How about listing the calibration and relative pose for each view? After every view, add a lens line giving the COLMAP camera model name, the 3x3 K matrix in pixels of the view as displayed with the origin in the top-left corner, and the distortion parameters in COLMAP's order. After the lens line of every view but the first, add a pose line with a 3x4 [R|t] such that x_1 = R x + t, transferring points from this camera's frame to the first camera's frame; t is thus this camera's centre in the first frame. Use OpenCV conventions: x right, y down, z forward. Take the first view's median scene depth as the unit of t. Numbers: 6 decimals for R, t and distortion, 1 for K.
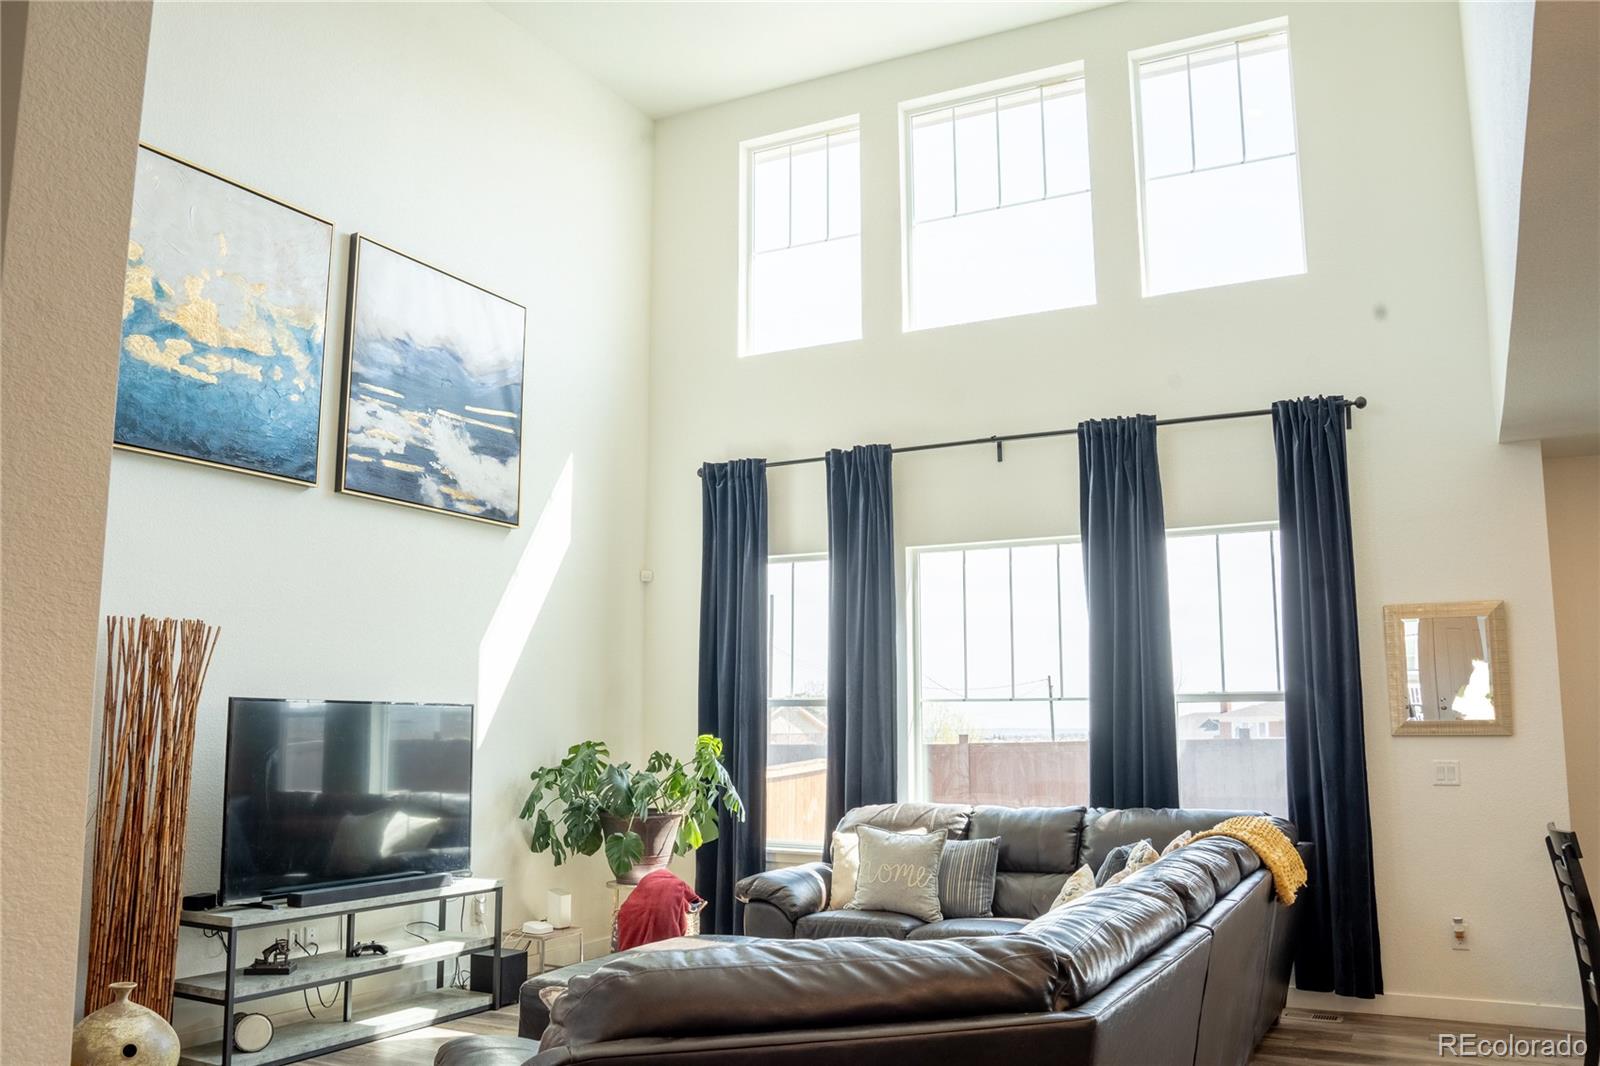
lens RADIAL K [[1288.9, 0, 803.5], [0, 1288.9, 529.7], [0, 0, 1]] dist [-0.096218, 0.055885]
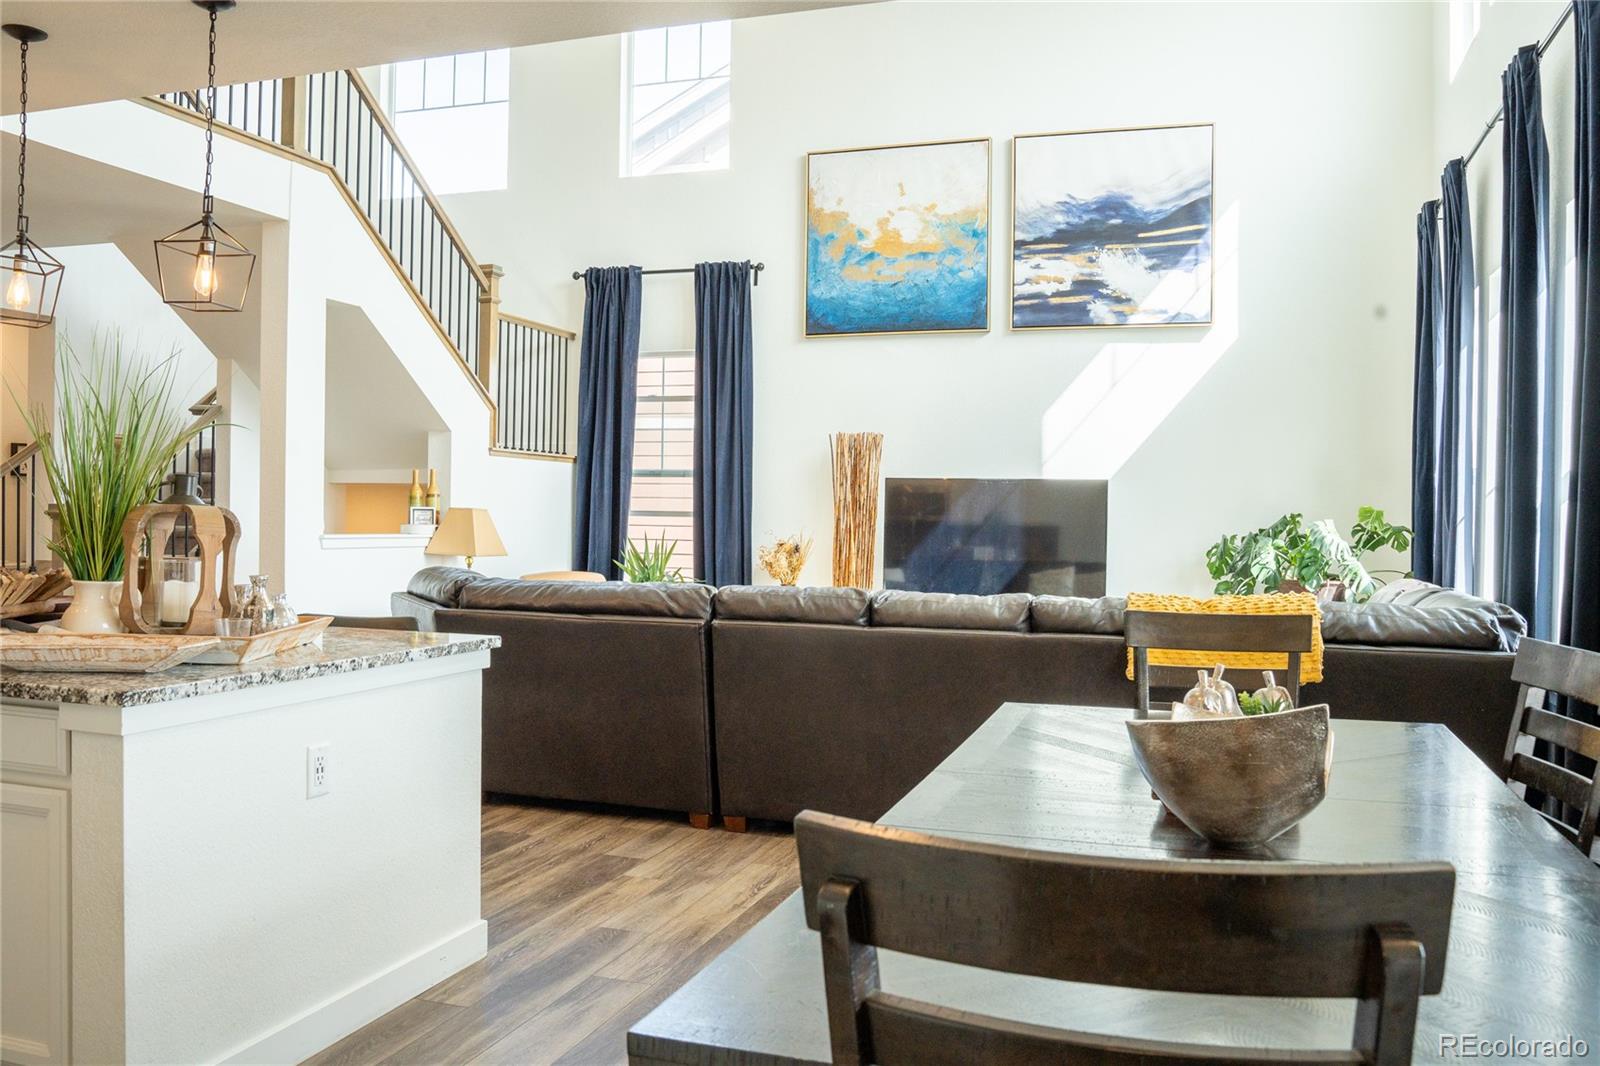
lens RADIAL K [[1288.9, 0, 796.2], [0, 1288.9, 524.4], [0, 0, 1]] dist [-0.096218, 0.055885]
pose [[0.164325, 0.015342, -0.986287, 0.893832], [0.135996, 0.989978, 0.038058, 0.086180], [0.976986, -0.140385, 0.160592, 0.470542]]
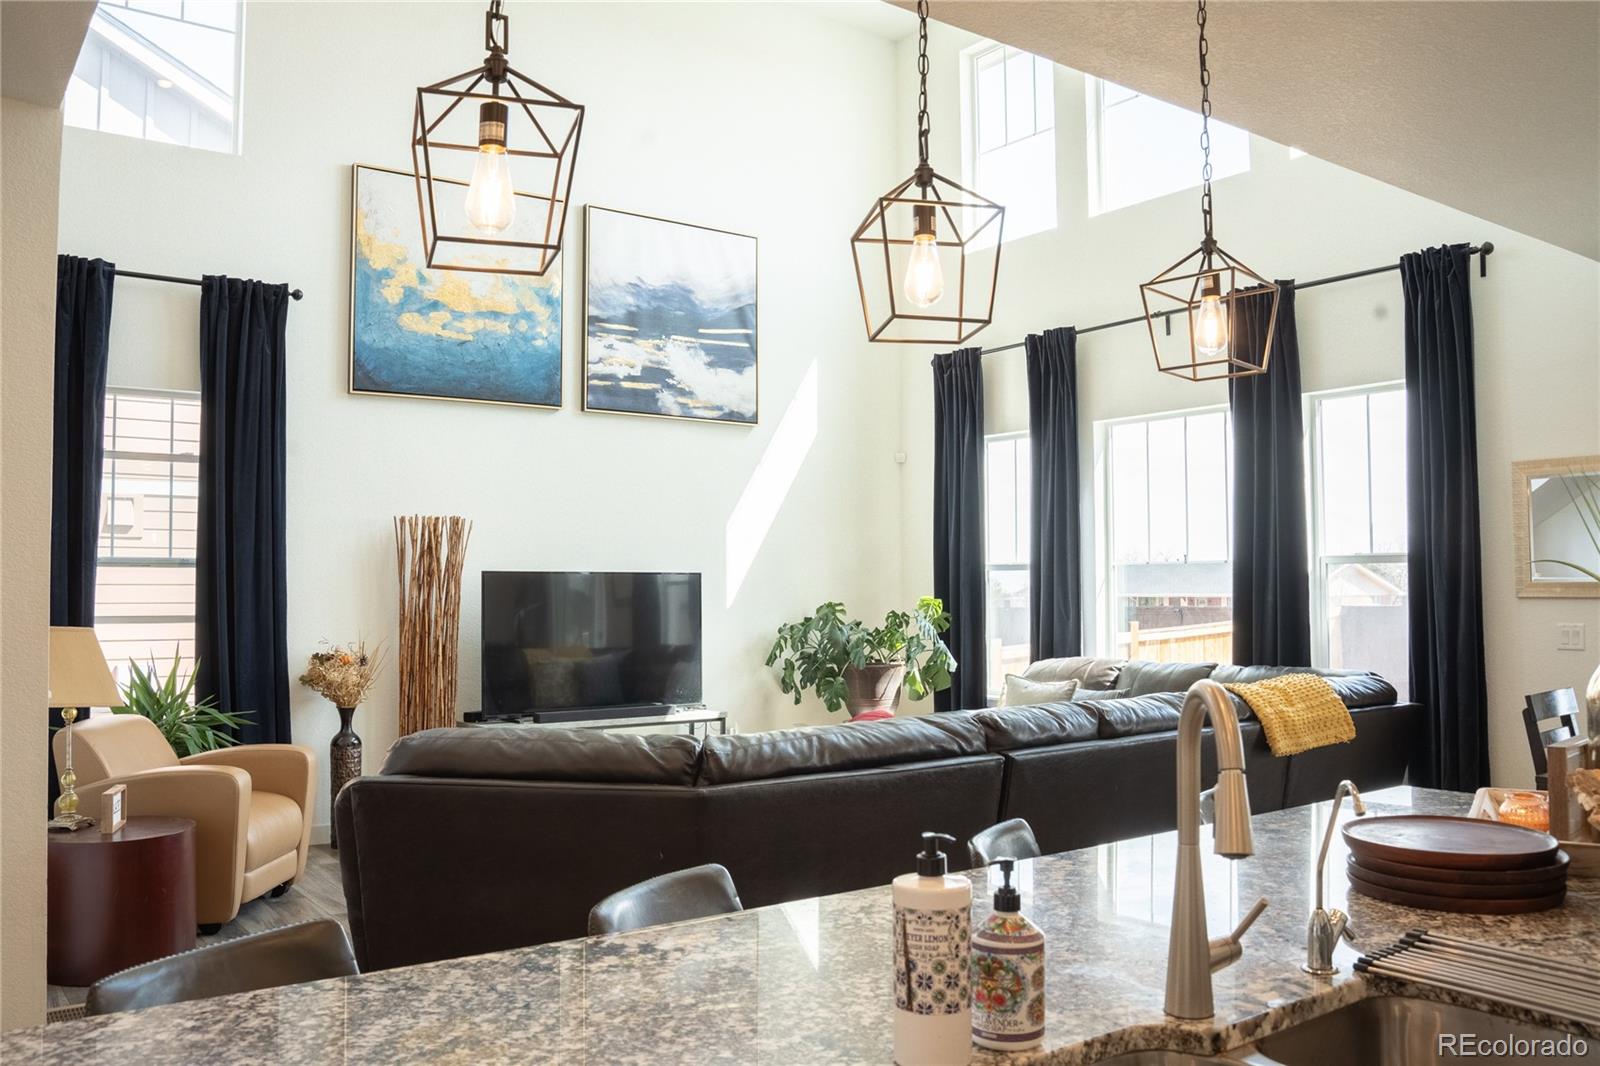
lens RADIAL K [[1288.9, 0, 798.0], [0, 1288.9, 533.4], [0, 0, 1]] dist [-0.096218, 0.055885]
pose [[0.899815, -0.022410, -0.435696, 0.359517], [0.069090, 0.993397, 0.091591, -0.009762], [0.430766, -0.112518, 0.895422, -0.077473]]
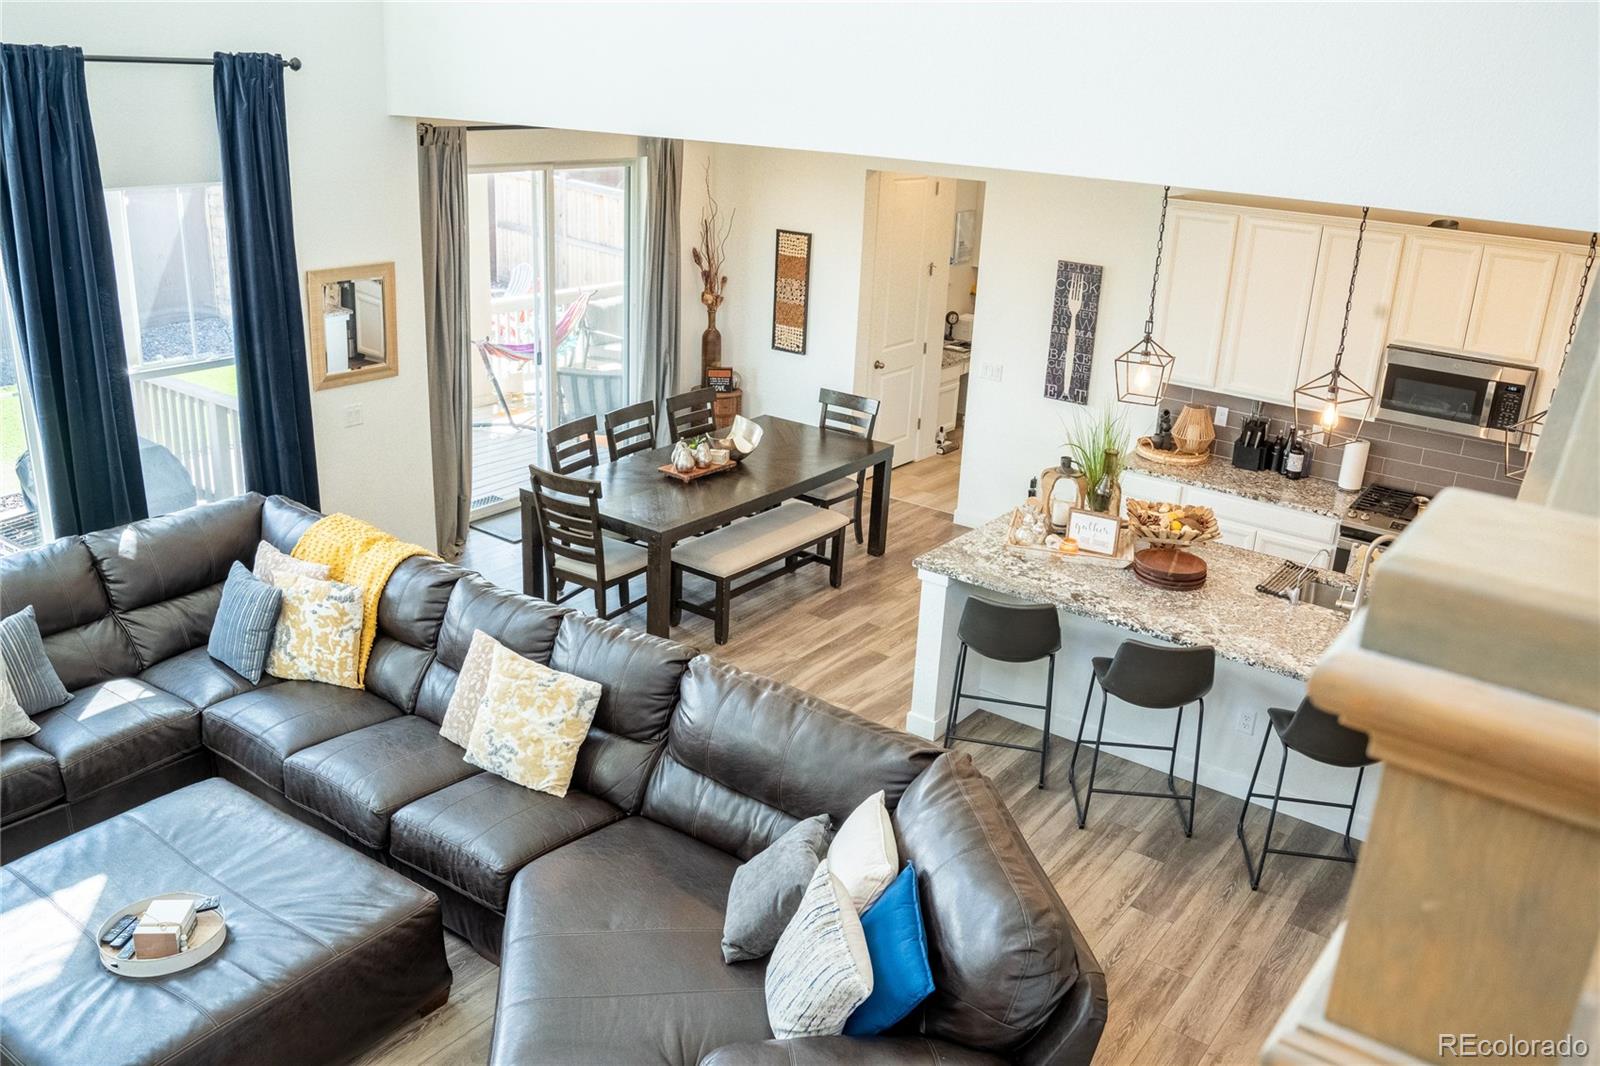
lens RADIAL K [[1288.9, 0, 815.9], [0, 1288.9, 536.1], [0, 0, 1]] dist [-0.096218, 0.055885]
pose [[0.144784, -0.333666, 0.931507, -0.488081], [-0.197994, 0.912616, 0.357673, -0.183075], [-0.969451, -0.236218, 0.066068, 0.442833]]
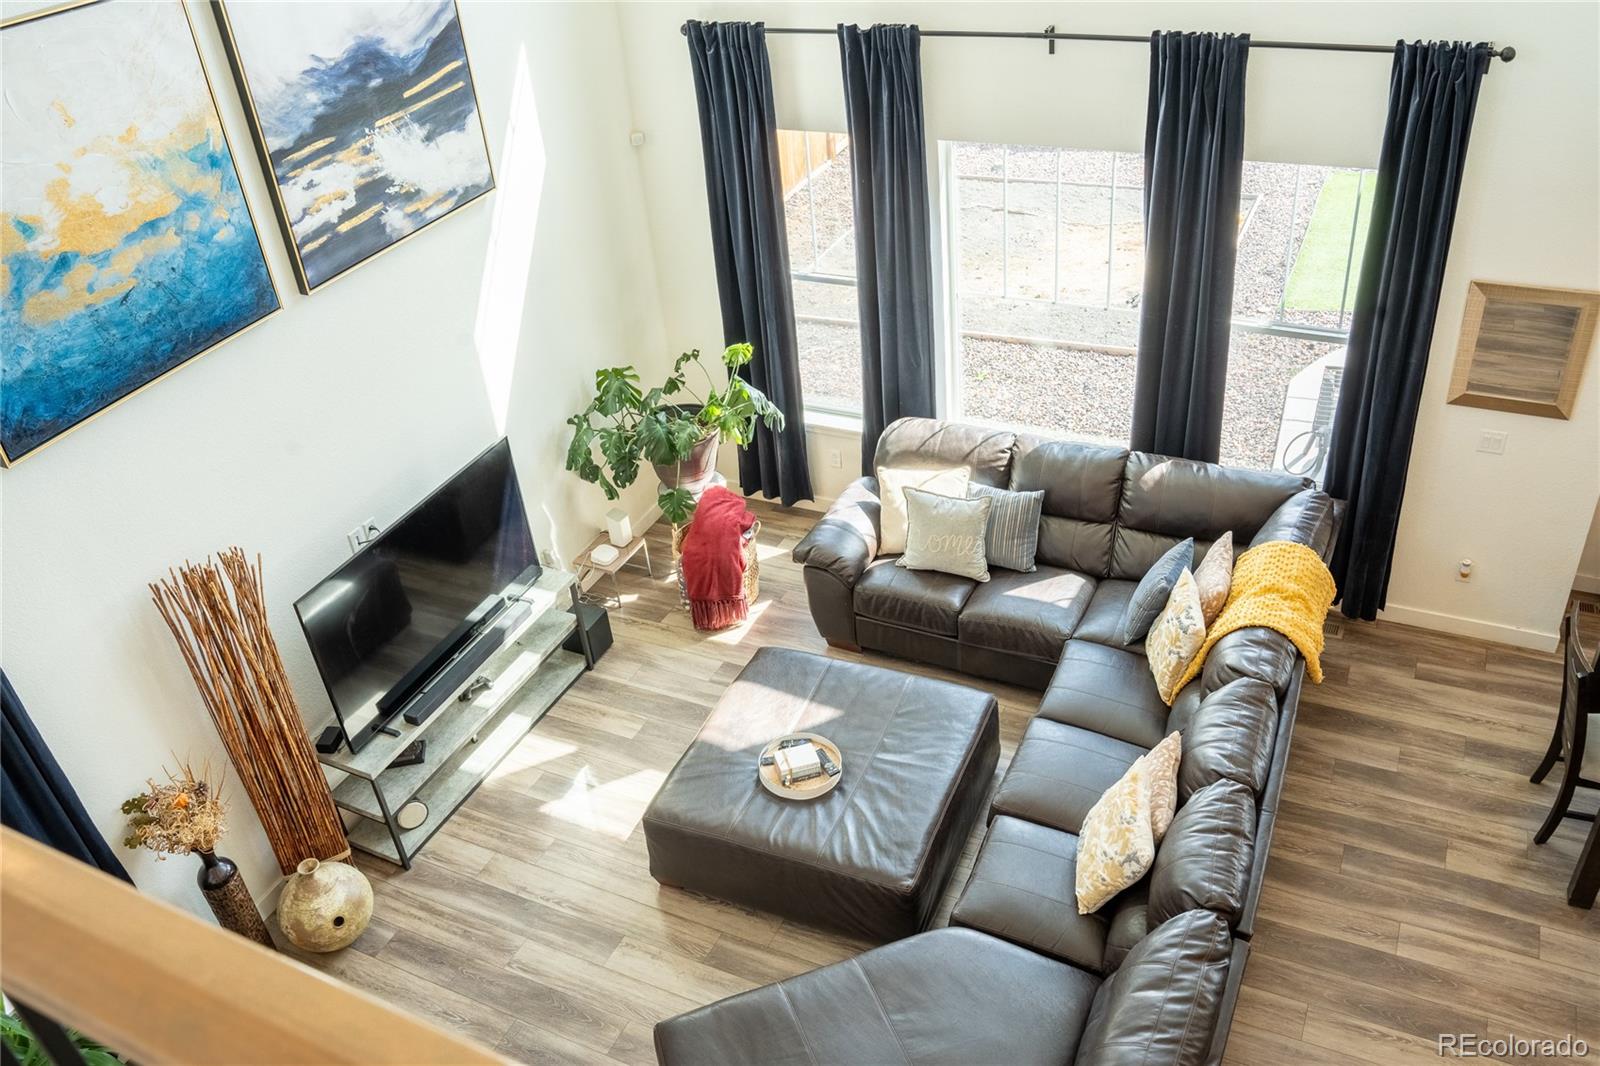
lens RADIAL K [[1288.9, 0, 801.4], [0, 1288.9, 534.2], [0, 0, 1]] dist [-0.096218, 0.055885]
pose [[0.995698, -0.090619, -0.019330, -0.022585], [0.079991, 0.735376, 0.672922, -0.425116], [-0.046764, -0.671573, 0.739461, 0.211226]]
